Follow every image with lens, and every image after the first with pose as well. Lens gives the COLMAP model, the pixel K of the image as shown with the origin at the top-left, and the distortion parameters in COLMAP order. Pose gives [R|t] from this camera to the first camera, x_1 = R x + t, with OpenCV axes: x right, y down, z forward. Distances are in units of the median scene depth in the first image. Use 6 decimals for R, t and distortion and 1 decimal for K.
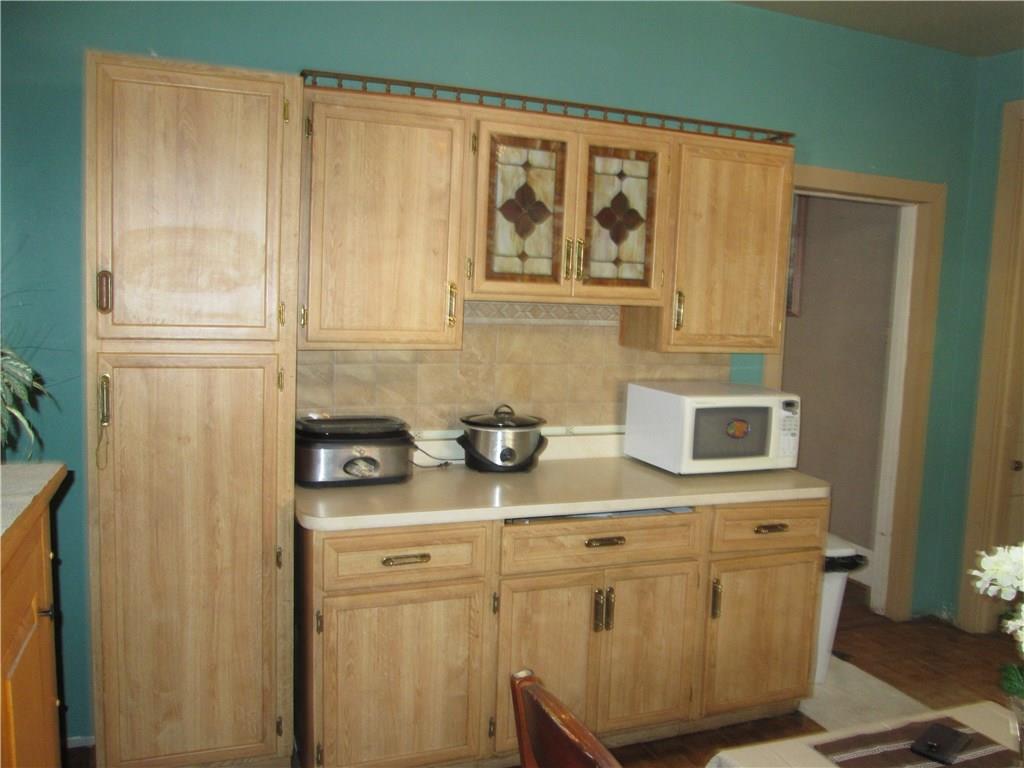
lens RADIAL K [[850.3, 0, 520.2], [0, 850.3, 390.9], [0, 0, 1]] dist [-0.032565, 0.024817]
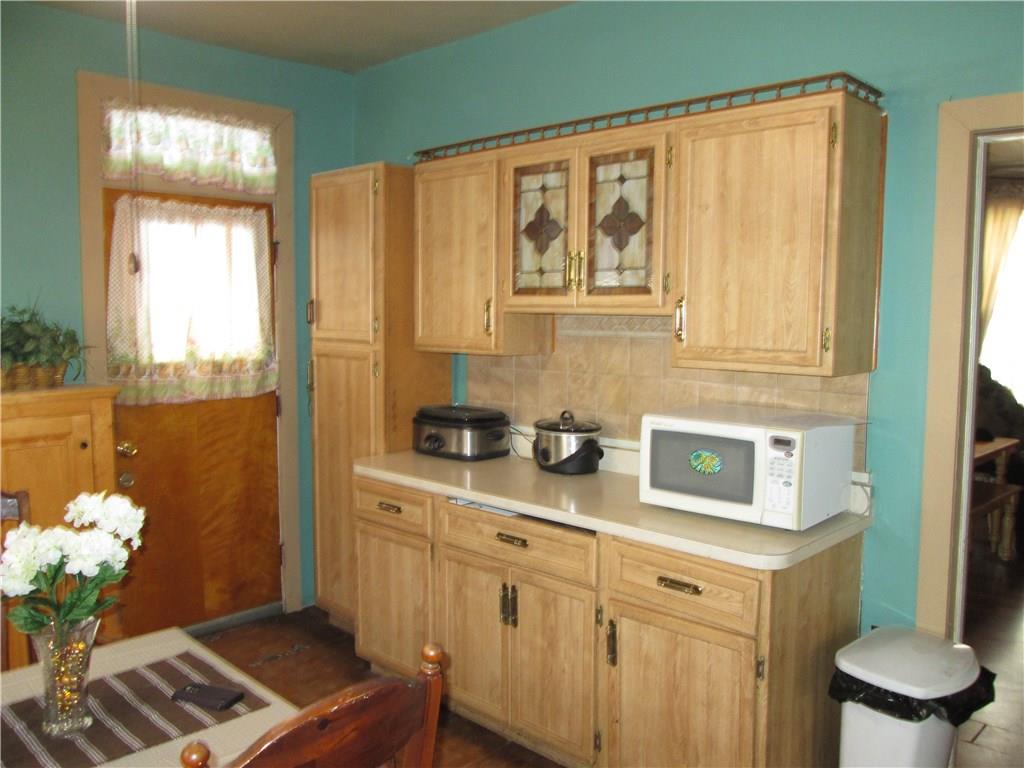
lens RADIAL K [[850.3, 0, 522.9], [0, 850.3, 392.5], [0, 0, 1]] dist [-0.032565, 0.024817]
pose [[0.411785, 0.054085, -0.909675, 0.953667], [-0.095739, 0.995280, 0.015836, -0.018244], [0.906238, 0.080570, 0.415020, 0.514826]]
